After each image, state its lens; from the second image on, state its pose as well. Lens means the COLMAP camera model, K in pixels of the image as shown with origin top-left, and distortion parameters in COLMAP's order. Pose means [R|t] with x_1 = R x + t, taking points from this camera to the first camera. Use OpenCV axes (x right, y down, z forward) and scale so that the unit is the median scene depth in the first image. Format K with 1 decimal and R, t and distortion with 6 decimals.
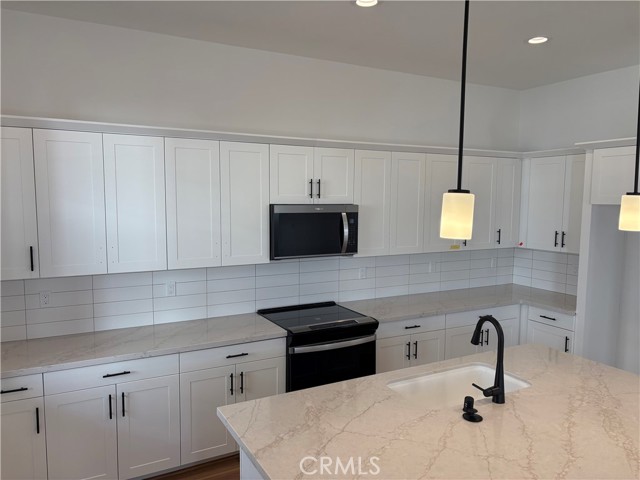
lens RADIAL K [[481.7, 0, 317.9], [0, 481.7, 239.0], [0, 0, 1]] dist [0.014072, -0.018818]
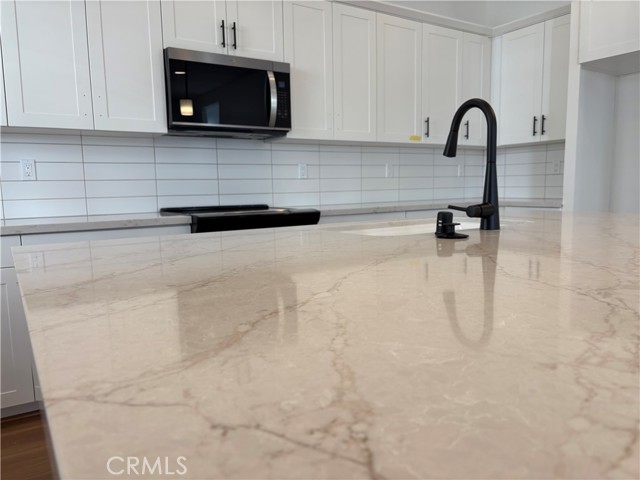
lens RADIAL K [[481.7, 0, 322.5], [0, 481.7, 241.8], [0, 0, 1]] dist [0.014072, -0.018818]
pose [[0.995834, -0.034270, 0.084498, 0.061872], [0.032654, 0.999258, 0.020434, 0.196109], [-0.085135, -0.017589, 0.996214, 0.232754]]
